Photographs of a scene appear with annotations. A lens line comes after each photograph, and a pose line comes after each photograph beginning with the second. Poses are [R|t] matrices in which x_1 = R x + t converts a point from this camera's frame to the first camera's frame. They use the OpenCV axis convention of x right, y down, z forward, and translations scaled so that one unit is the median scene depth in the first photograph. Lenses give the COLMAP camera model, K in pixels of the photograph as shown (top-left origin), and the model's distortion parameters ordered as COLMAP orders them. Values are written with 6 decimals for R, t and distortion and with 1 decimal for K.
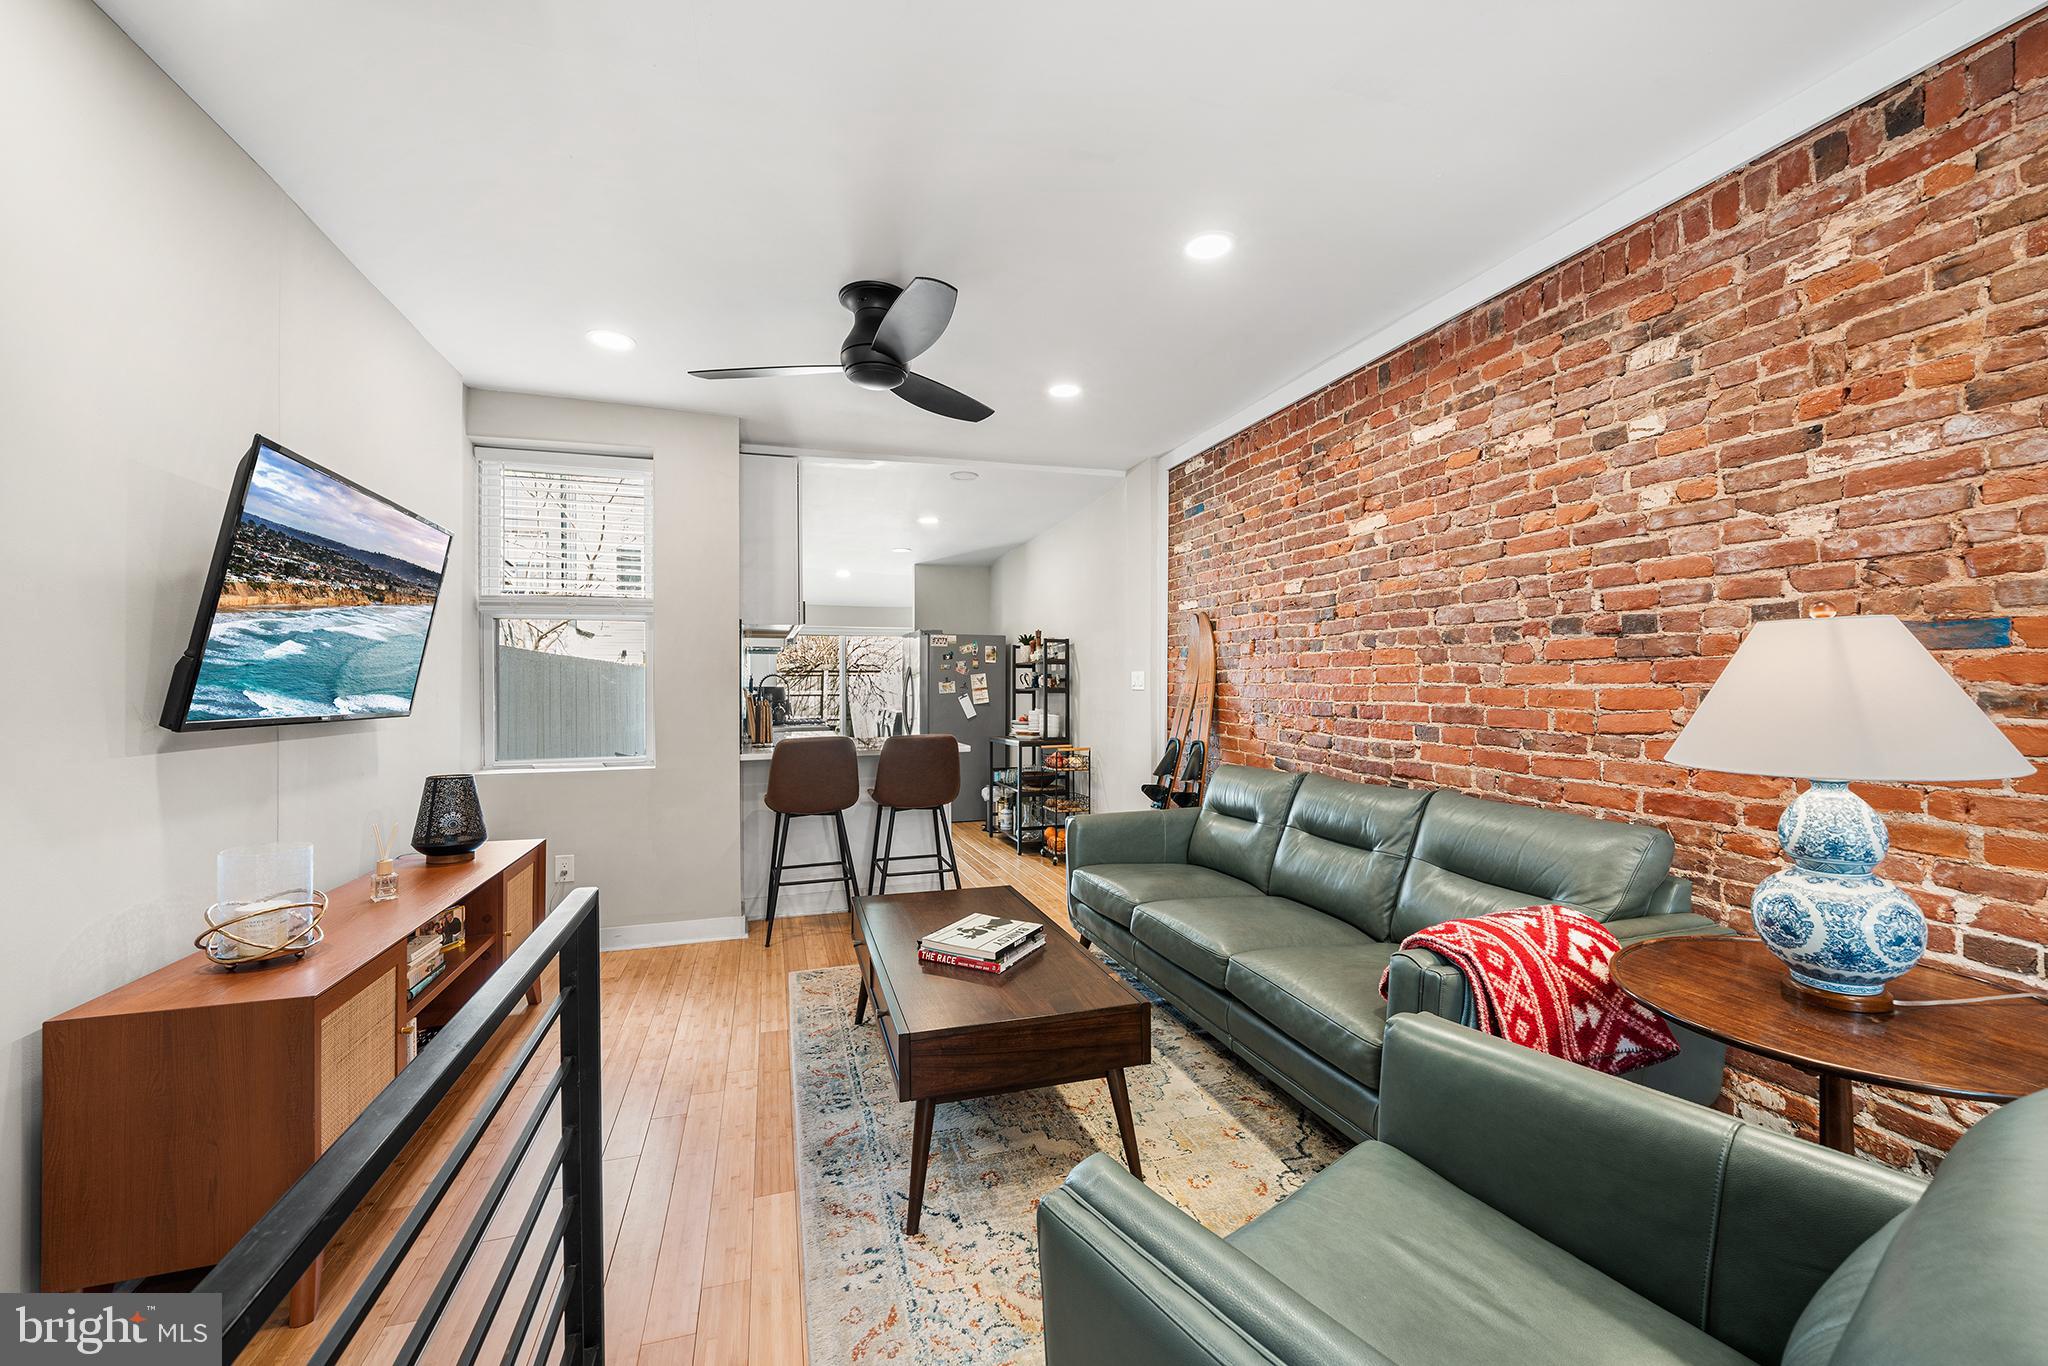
lens RADIAL K [[777.2, 0, 1020.8], [0, 777.2, 691.2], [0, 0, 1]] dist [-0.004150, 0.000296]
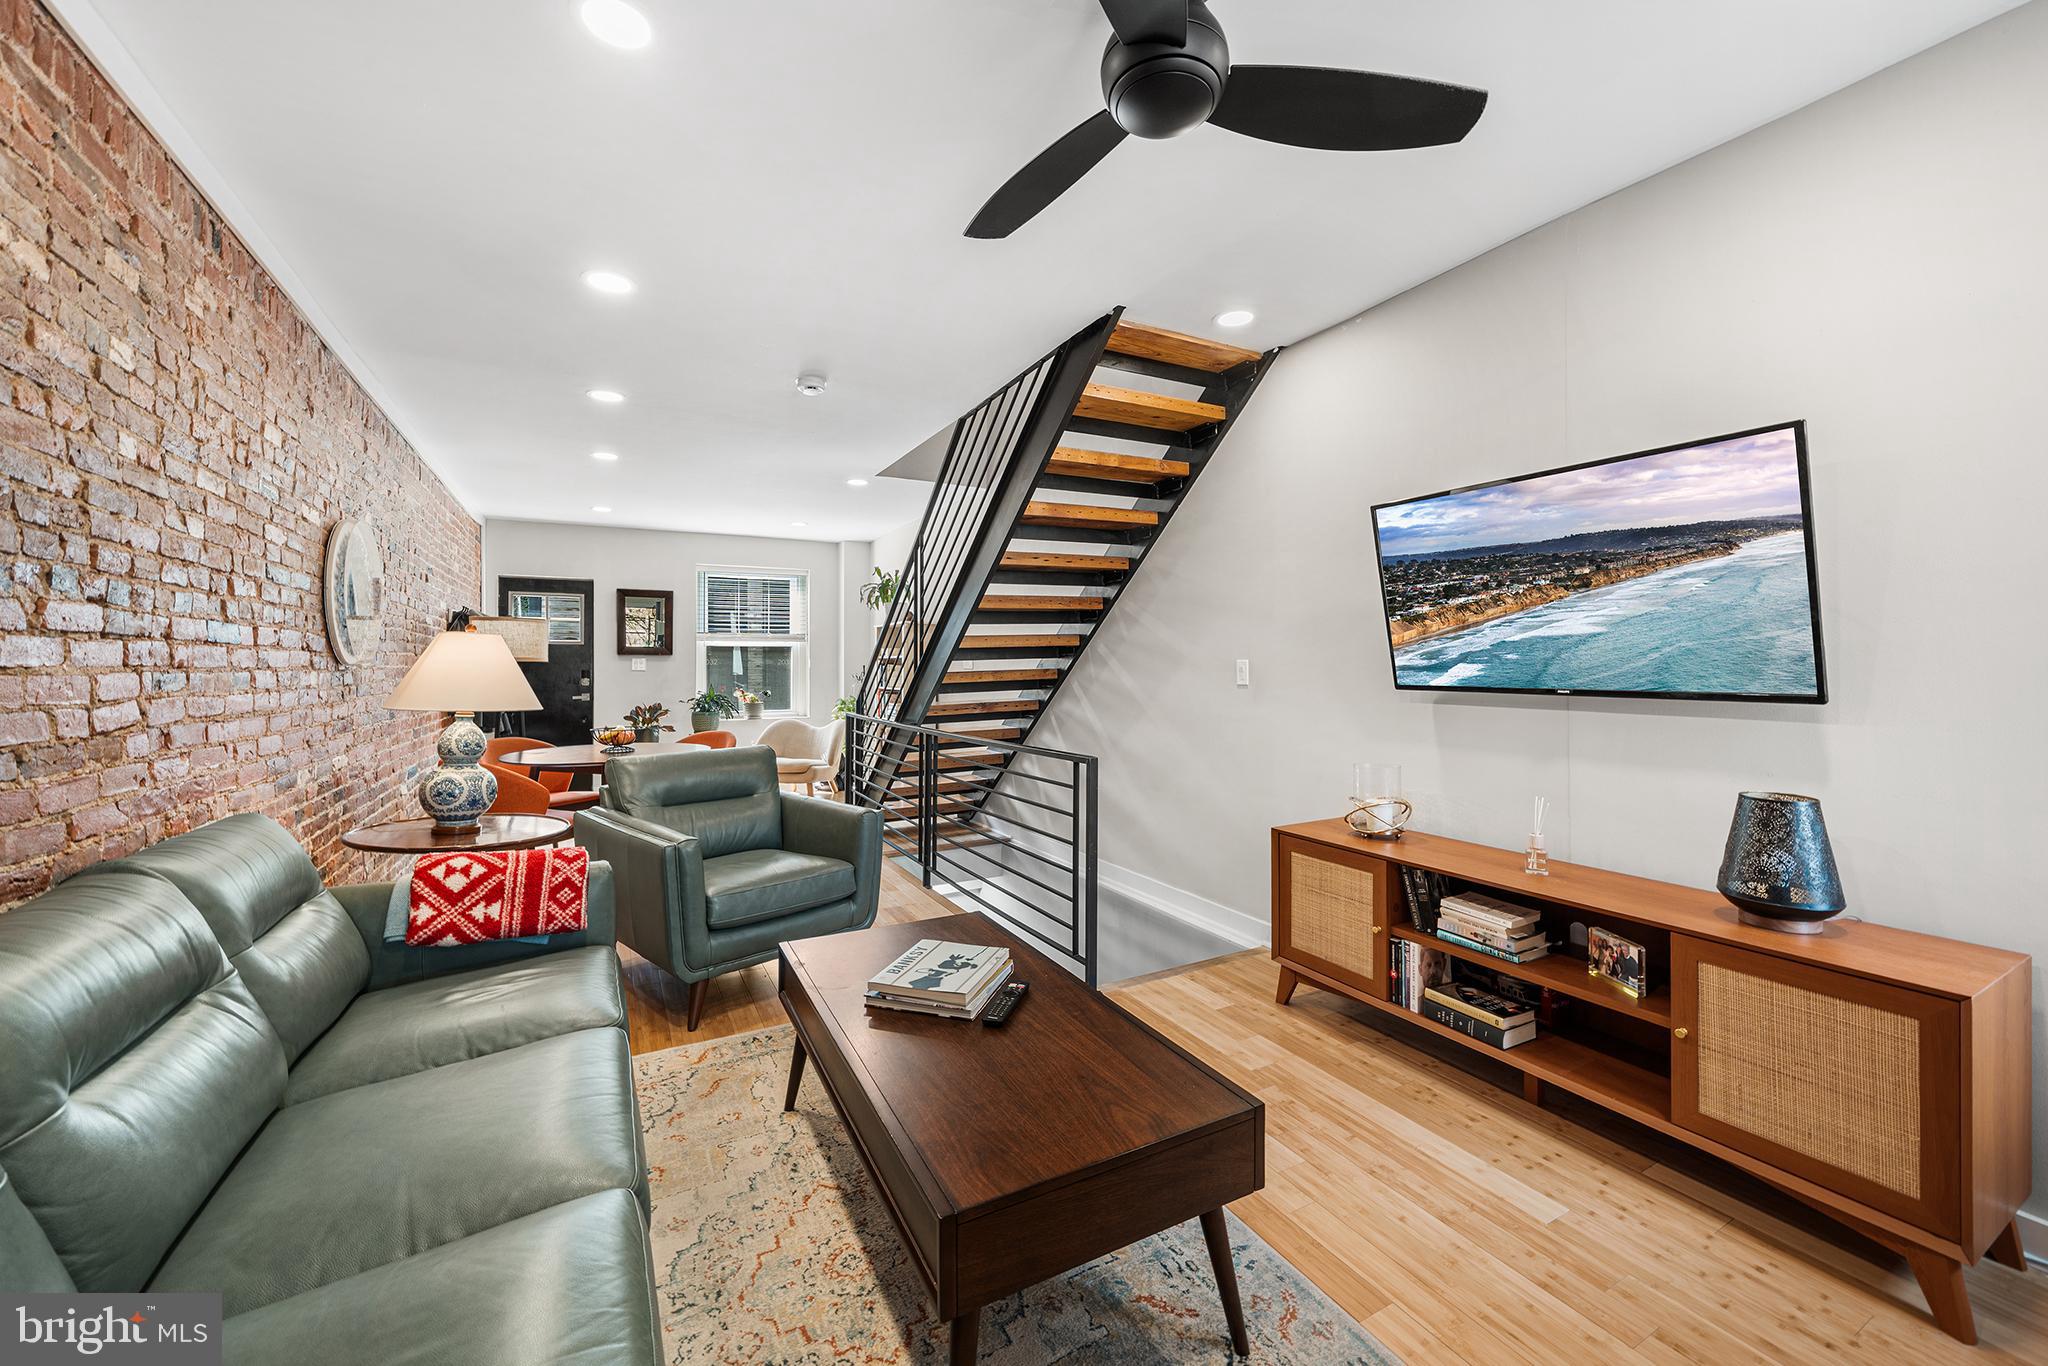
lens RADIAL K [[777.2, 0, 984.4], [0, 777.2, 668.2], [0, 0, 1]] dist [-0.004150, 0.000296]
pose [[-0.990689, 0.007285, -0.135947, 0.010890], [0.005930, 0.999929, 0.010369, -0.006606], [0.136013, 0.009466, -0.990662, 1.095252]]
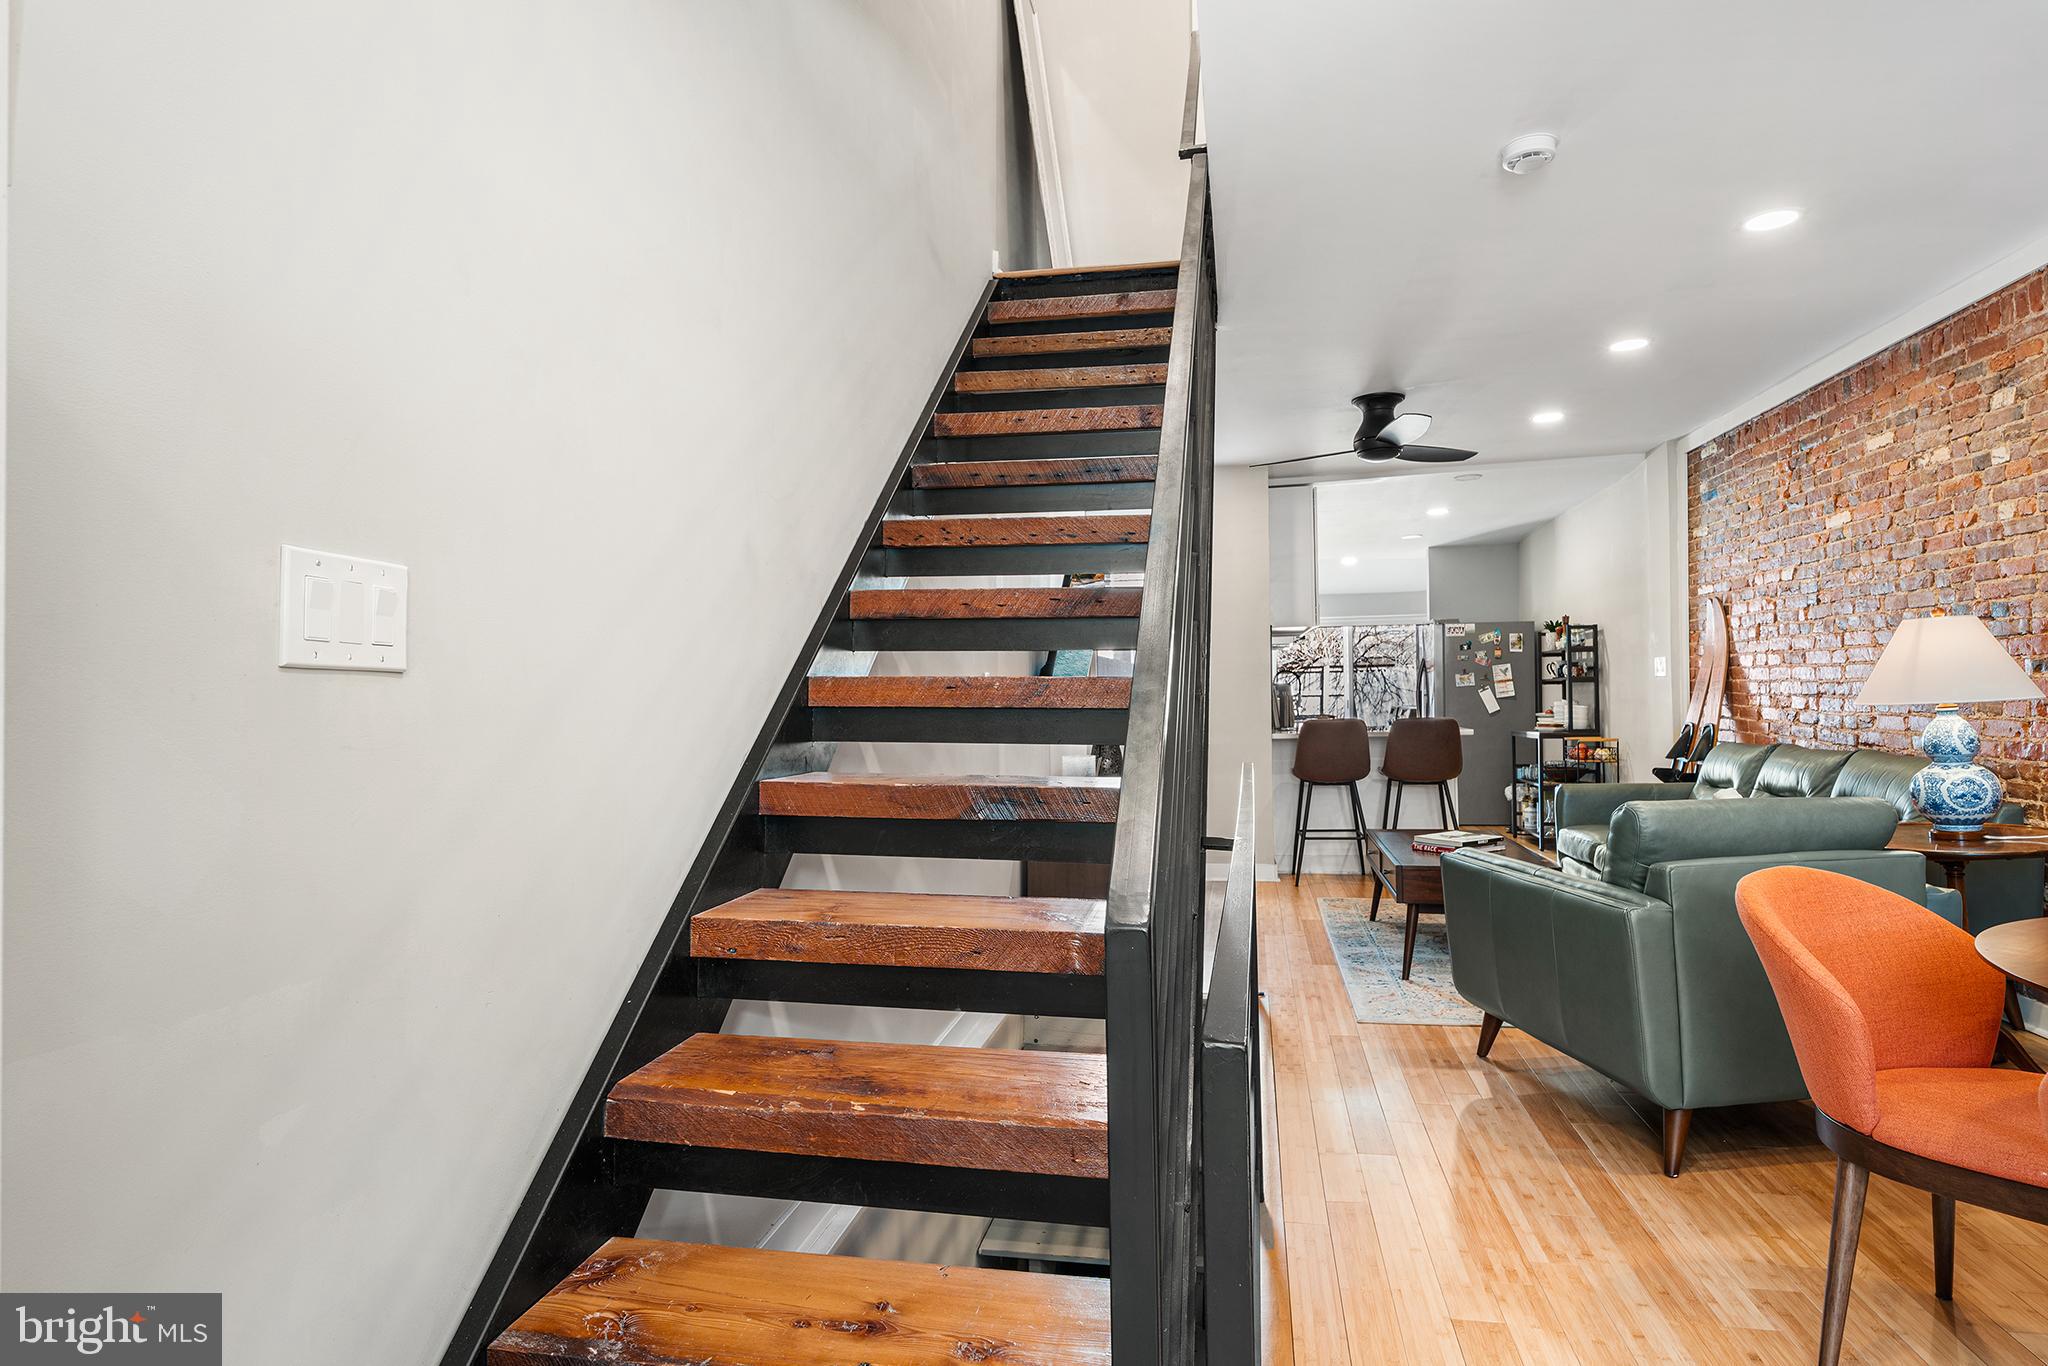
lens RADIAL K [[1096.7, 0, 1040.3], [0, 1096.7, 678.3], [0, 0, 1]] dist [0.009008, -0.003104]
pose [[0.880113, -0.017215, -0.474451, 0.153791], [0.009532, 0.999782, -0.018594, 0.024764], [0.474668, 0.011842, 0.880085, -0.756892]]
